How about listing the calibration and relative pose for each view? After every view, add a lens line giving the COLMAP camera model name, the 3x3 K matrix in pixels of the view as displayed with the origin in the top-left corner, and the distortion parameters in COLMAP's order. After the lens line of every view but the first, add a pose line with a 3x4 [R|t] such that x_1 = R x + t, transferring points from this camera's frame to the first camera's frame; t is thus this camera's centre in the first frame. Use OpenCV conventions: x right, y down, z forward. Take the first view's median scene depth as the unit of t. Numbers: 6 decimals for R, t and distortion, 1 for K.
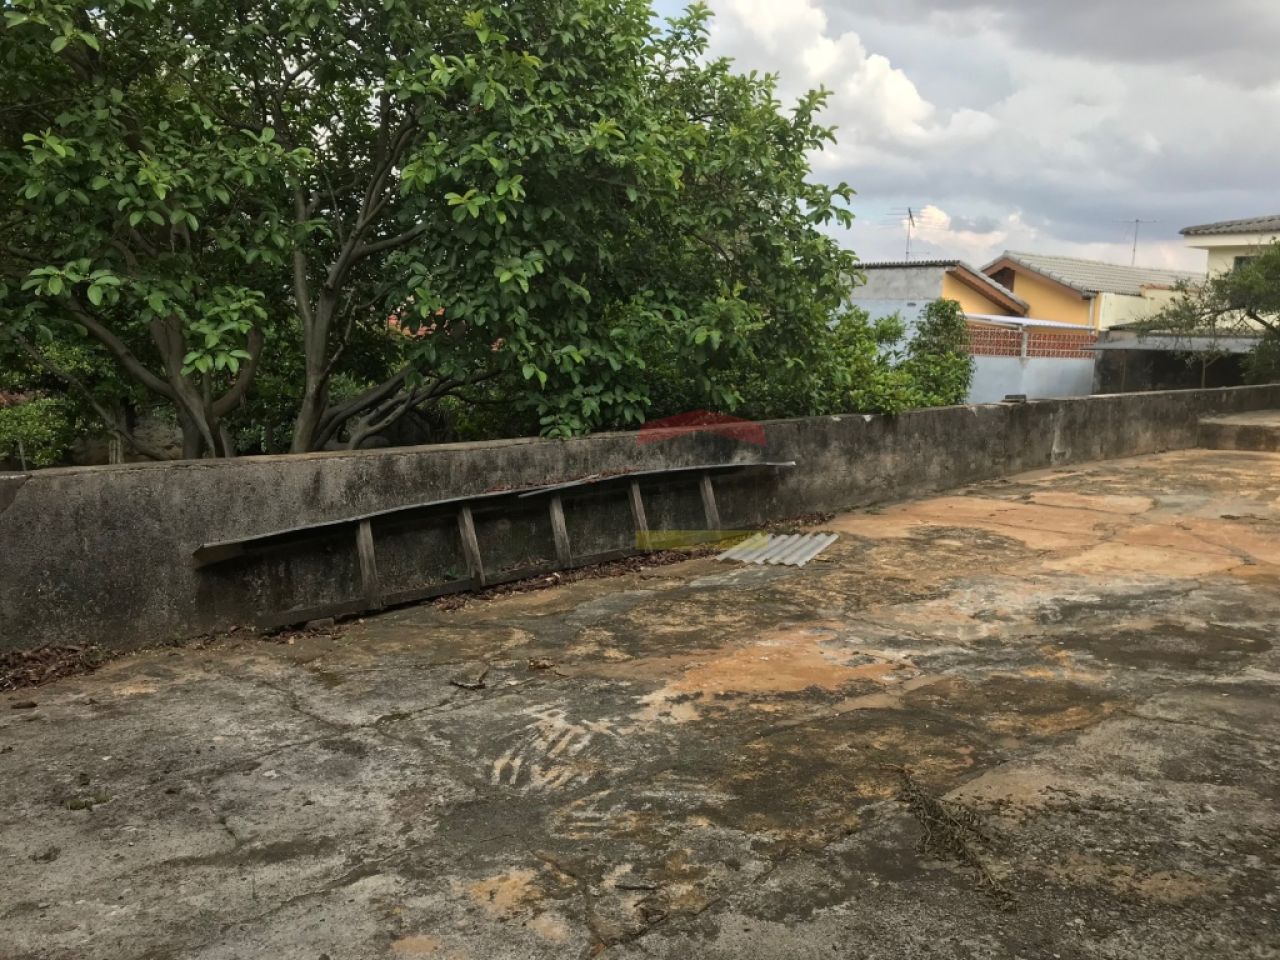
lens RADIAL K [[1043.5, 0, 643.7], [0, 1043.5, 480.7], [0, 0, 1]] dist [0.028340, -0.014413]
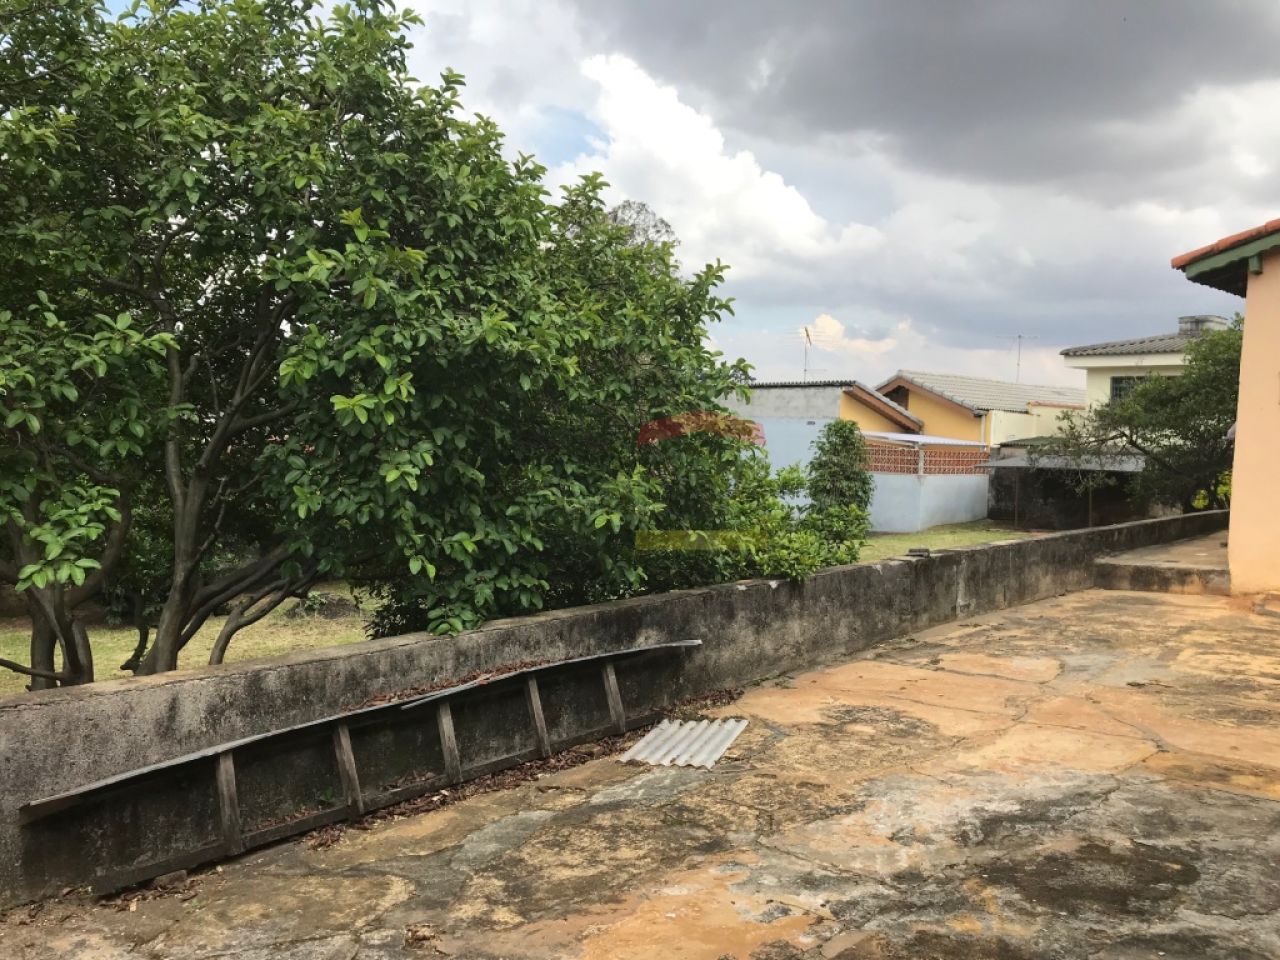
lens RADIAL K [[1035.1, 0, 640.0], [0, 1035.1, 480.1], [0, 0, 1]] dist [0.042184, -0.041670]
pose [[0.996422, -0.010430, 0.083870, 0.012261], [0.018177, 0.995580, -0.092146, -0.088257], [-0.082538, 0.093341, 0.992207, 0.051163]]
